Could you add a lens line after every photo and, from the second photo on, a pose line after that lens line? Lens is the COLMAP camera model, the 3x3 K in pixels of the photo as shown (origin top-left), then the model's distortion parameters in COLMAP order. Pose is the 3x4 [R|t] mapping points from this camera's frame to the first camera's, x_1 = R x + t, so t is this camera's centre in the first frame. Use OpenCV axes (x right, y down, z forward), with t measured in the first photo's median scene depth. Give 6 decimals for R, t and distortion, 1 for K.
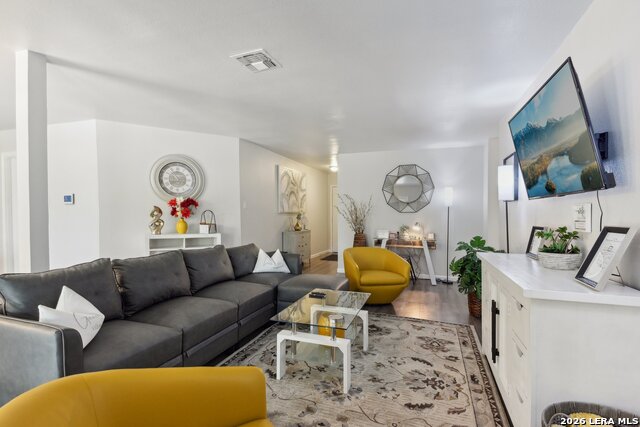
lens RADIAL K [[316.9, 0, 317.7], [0, 316.9, 212.3], [0, 0, 1]] dist [0.053981, -0.042271]
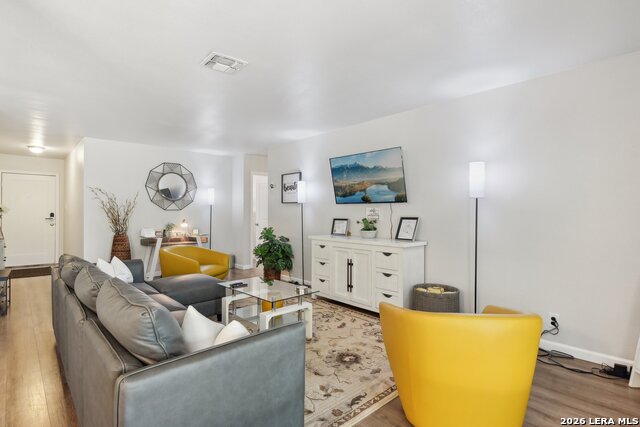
lens RADIAL K [[316.9, 0, 317.7], [0, 316.9, 212.3], [0, 0, 1]] dist [0.053981, -0.042271]
pose [[0.462667, -0.008084, 0.886495, -0.442728], [-0.003431, 0.999935, 0.010909, -0.005527], [-0.886525, -0.008089, 0.462609, 0.120506]]
